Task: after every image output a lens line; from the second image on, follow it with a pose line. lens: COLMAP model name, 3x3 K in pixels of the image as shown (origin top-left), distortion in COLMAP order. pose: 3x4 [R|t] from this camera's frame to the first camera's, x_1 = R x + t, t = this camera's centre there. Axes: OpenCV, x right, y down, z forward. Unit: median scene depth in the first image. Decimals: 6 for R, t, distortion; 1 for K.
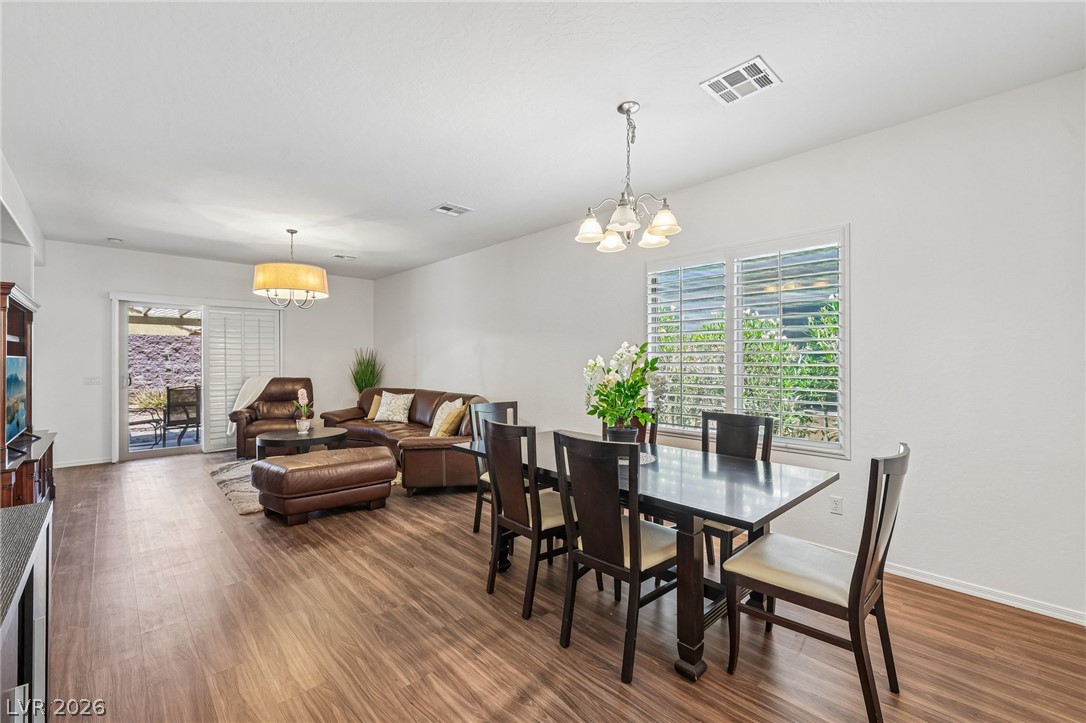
lens RADIAL K [[455.6, 0, 539.3], [0, 455.6, 359.7], [0, 0, 1]] dist [-0.001740, 0.000649]
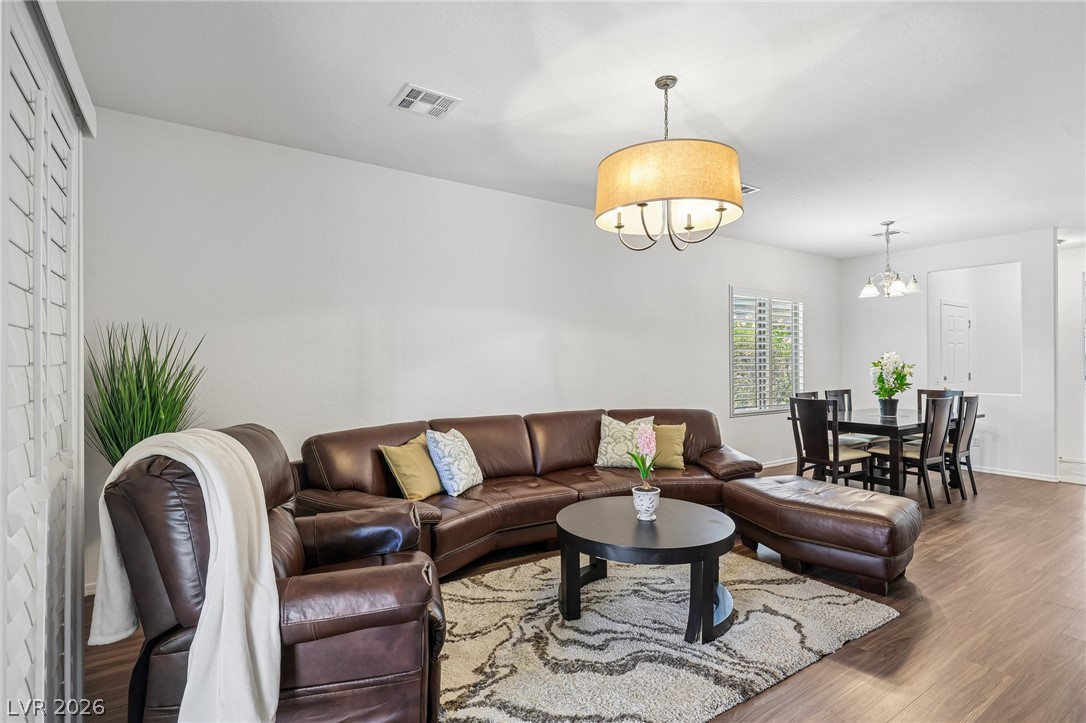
lens RADIAL K [[536.2, 0, 538.1], [0, 536.2, 357.1], [0, 0, 1]] dist [-0.002116, -0.000116]
pose [[0.160064, 0.007316, 0.987079, -1.166045], [-0.000348, 0.999973, -0.007355, -0.001059], [-0.987107, 0.000834, 0.160063, 1.098938]]
